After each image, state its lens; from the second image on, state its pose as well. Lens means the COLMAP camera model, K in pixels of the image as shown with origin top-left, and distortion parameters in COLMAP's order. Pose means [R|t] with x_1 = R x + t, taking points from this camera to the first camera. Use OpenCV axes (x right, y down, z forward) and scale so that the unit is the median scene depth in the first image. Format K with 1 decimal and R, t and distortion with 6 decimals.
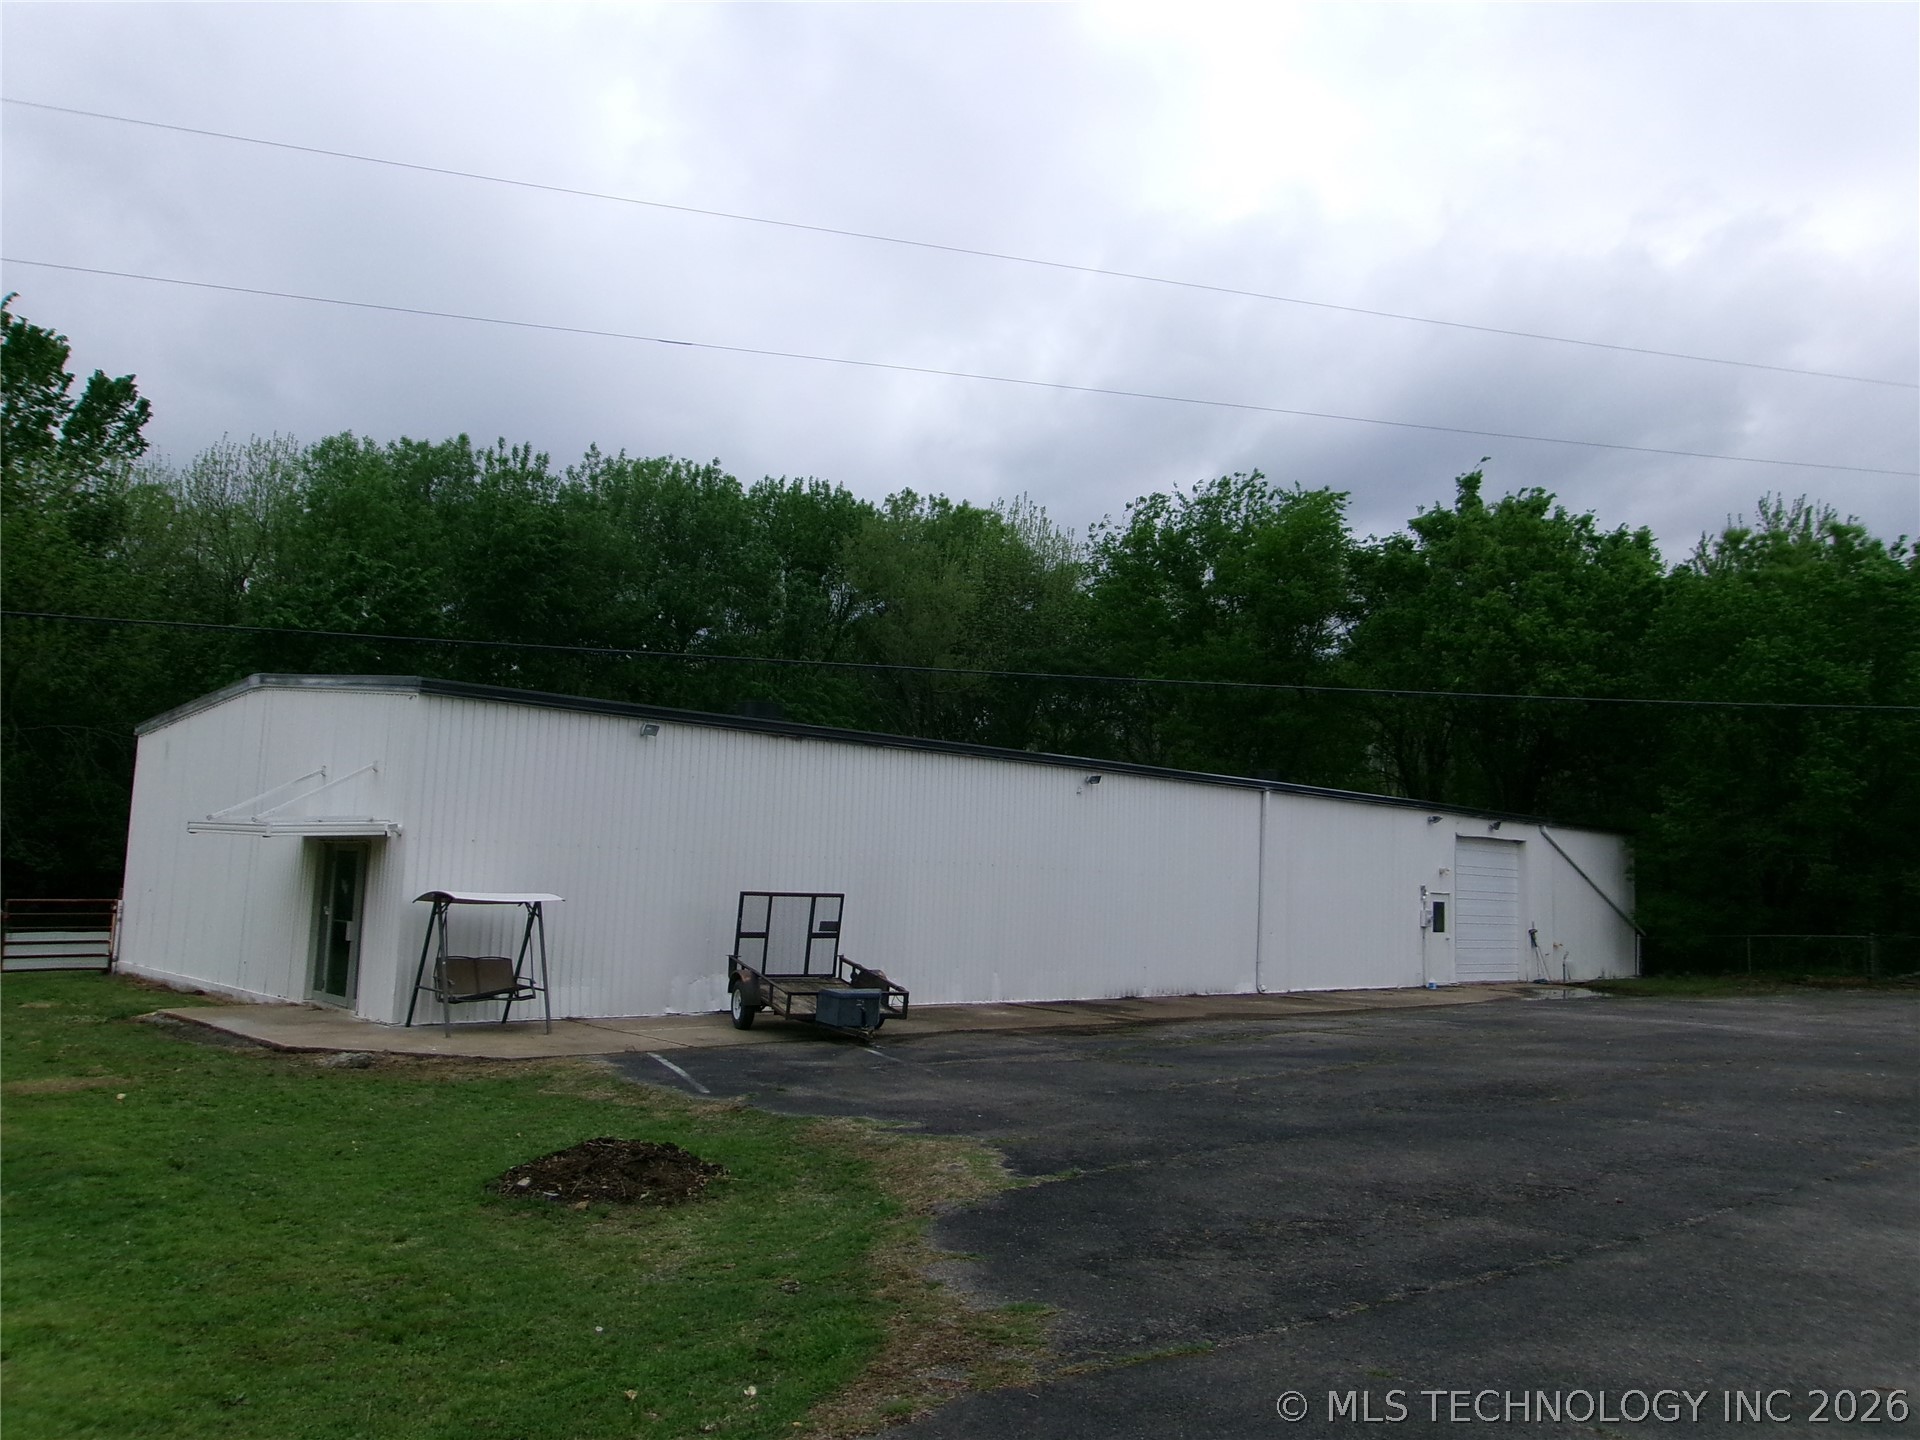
lens RADIAL K [[1489.4, 0, 949.1], [0, 1489.4, 703.1], [0, 0, 1]] dist [-0.027294, 0.049013]
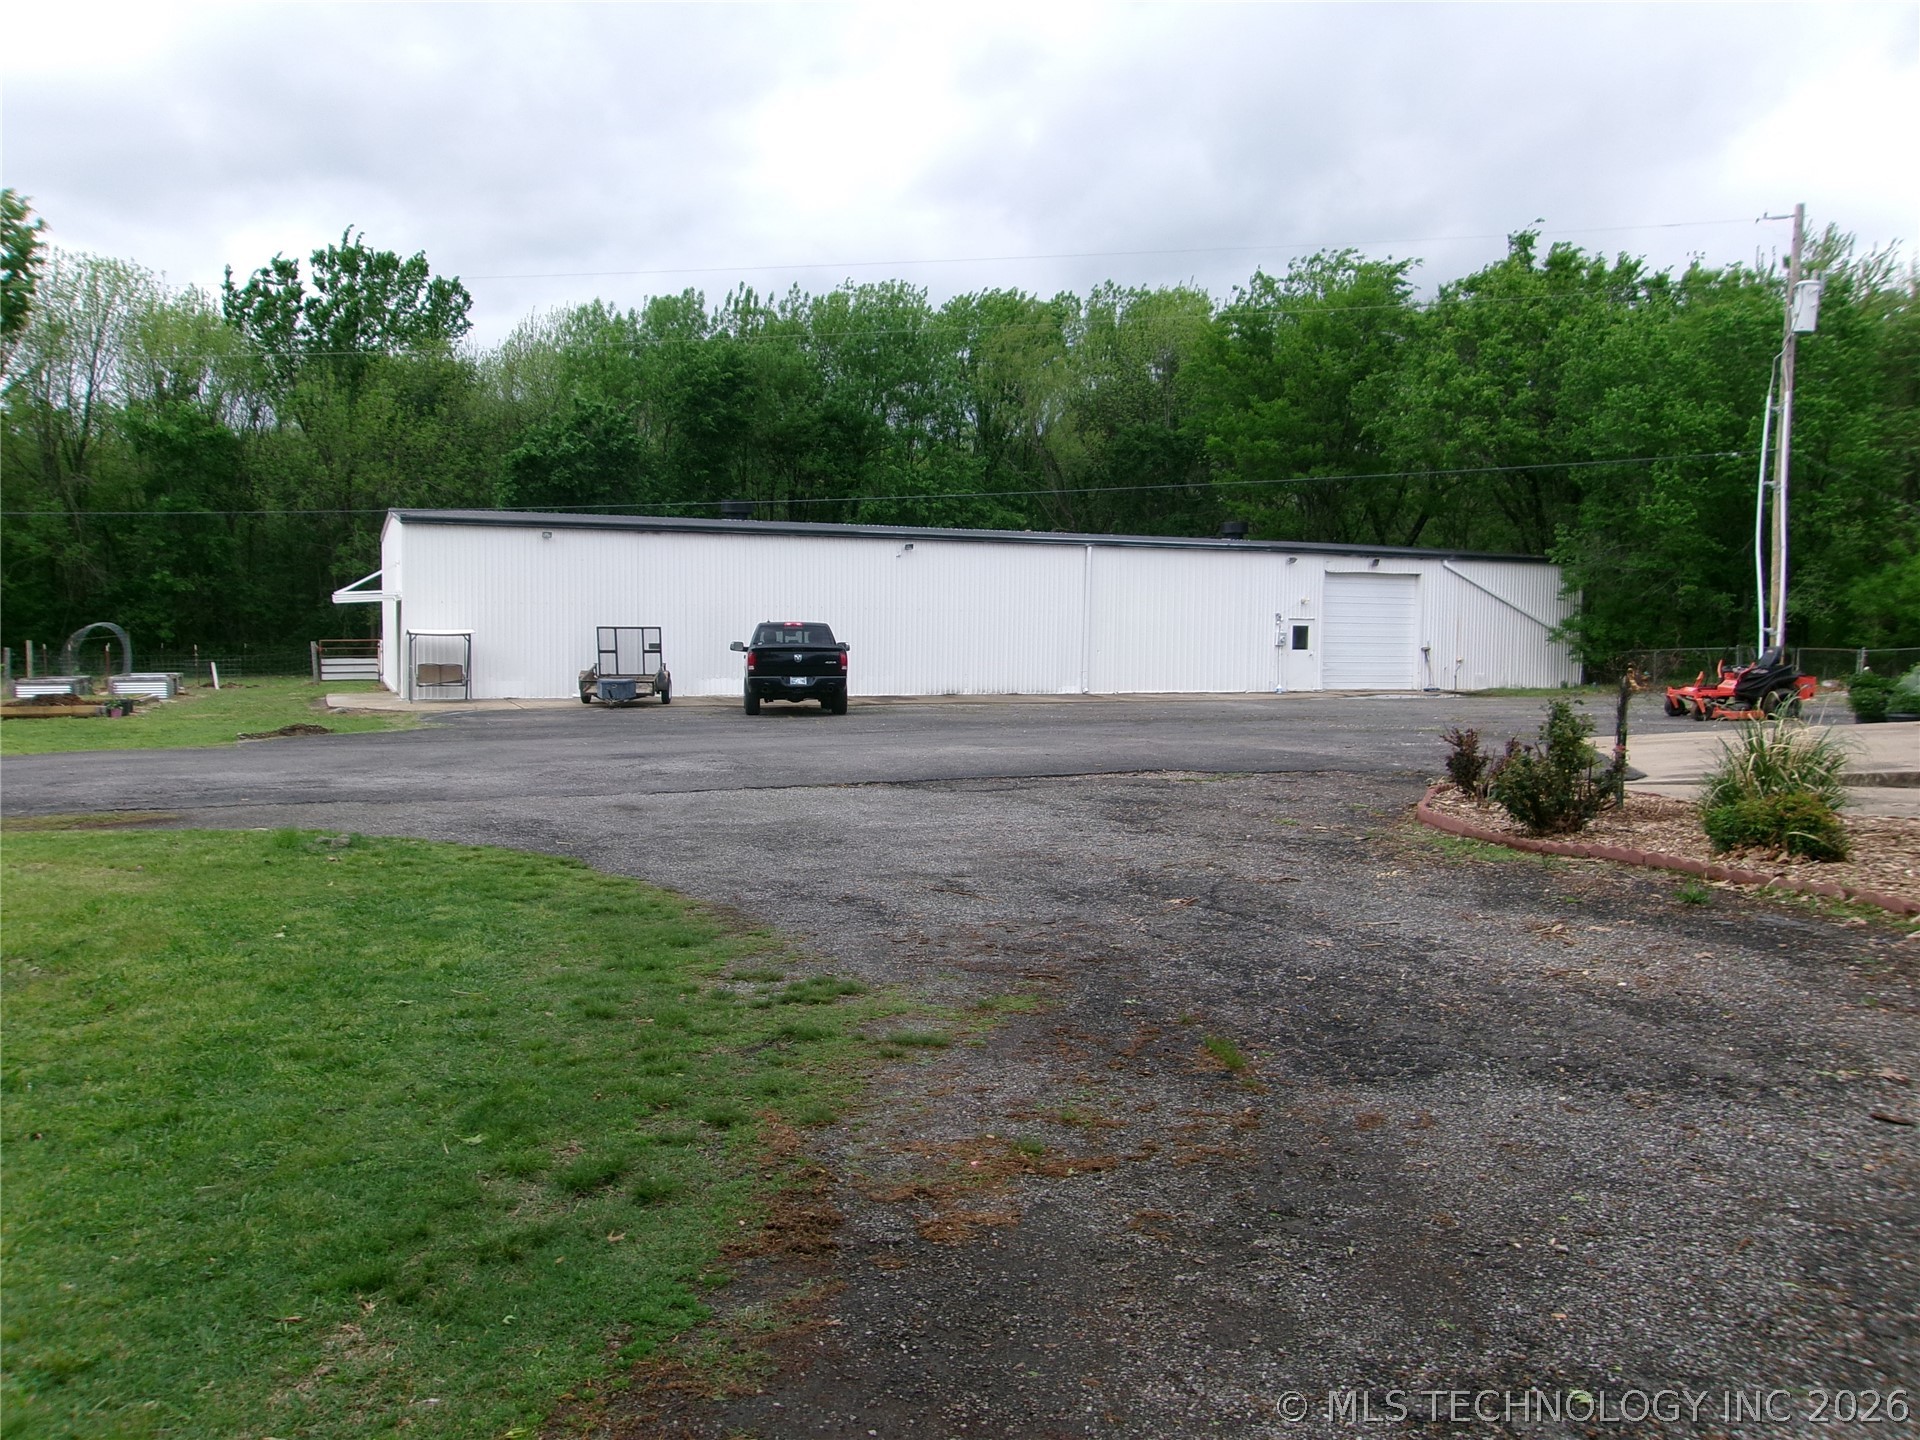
lens RADIAL K [[1489.4, 0, 969.6], [0, 1489.4, 659.4], [0, 0, 1]] dist [-0.027294, 0.049013]
pose [[0.942206, -0.012450, -0.334804, 0.857788], [0.060582, 0.989168, 0.133707, -0.042183], [0.329513, -0.146262, 0.932753, -0.488445]]
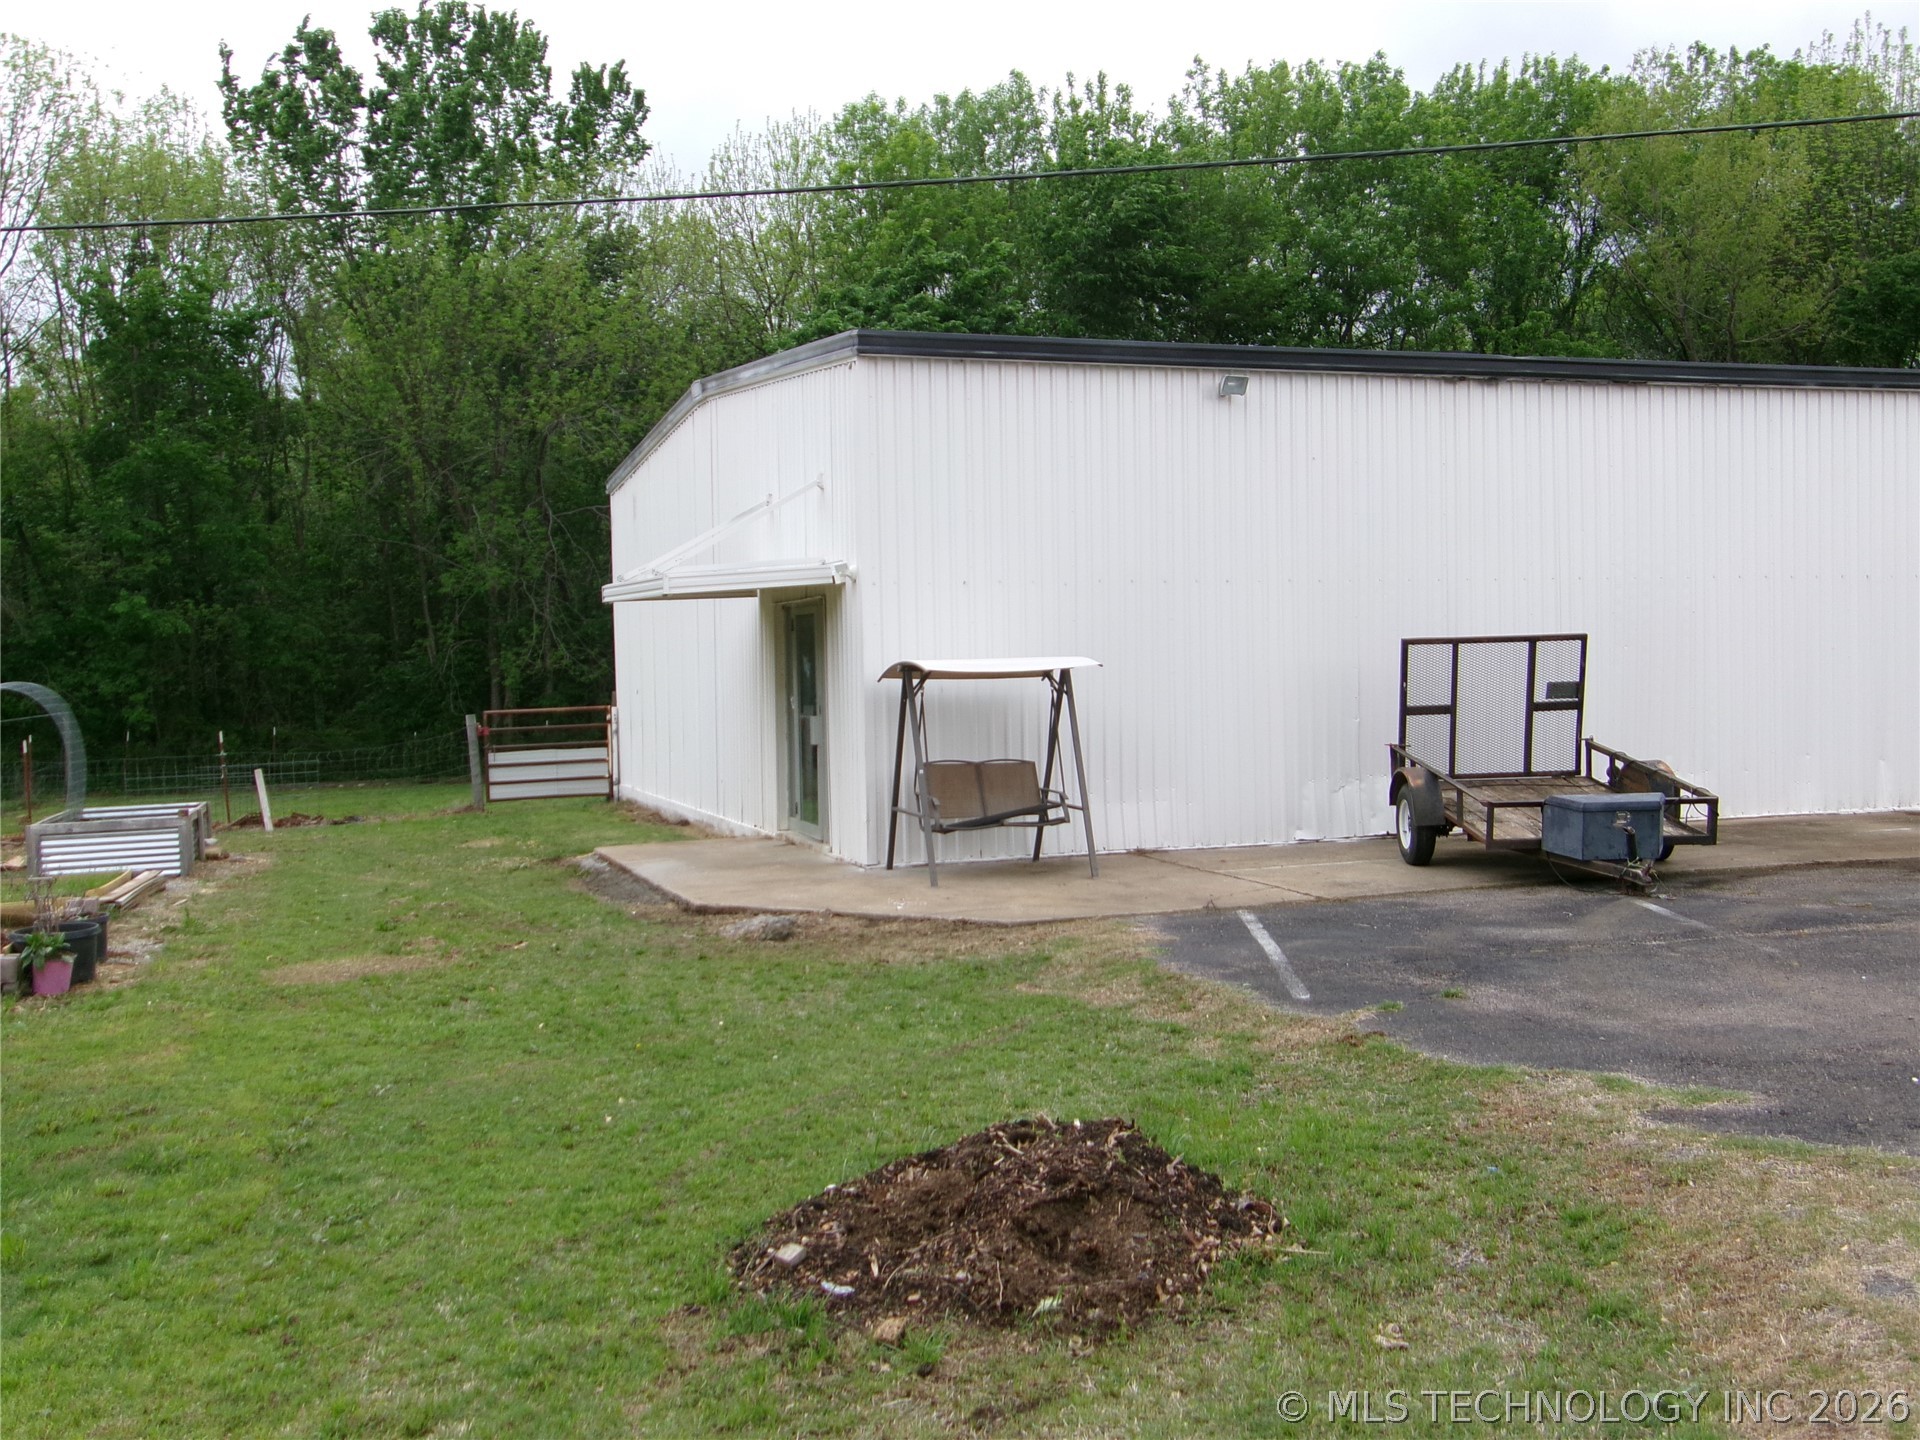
lens RADIAL K [[1854.9, 0, 952.3], [0, 1854.9, 693.9], [0, 0, 1]] dist [0.049427, 0.000000]
pose [[0.914623, -0.048792, -0.401353, -0.005905], [0.101676, 0.988546, 0.111528, 0.046688], [0.391315, -0.142814, 0.909108, 0.245057]]
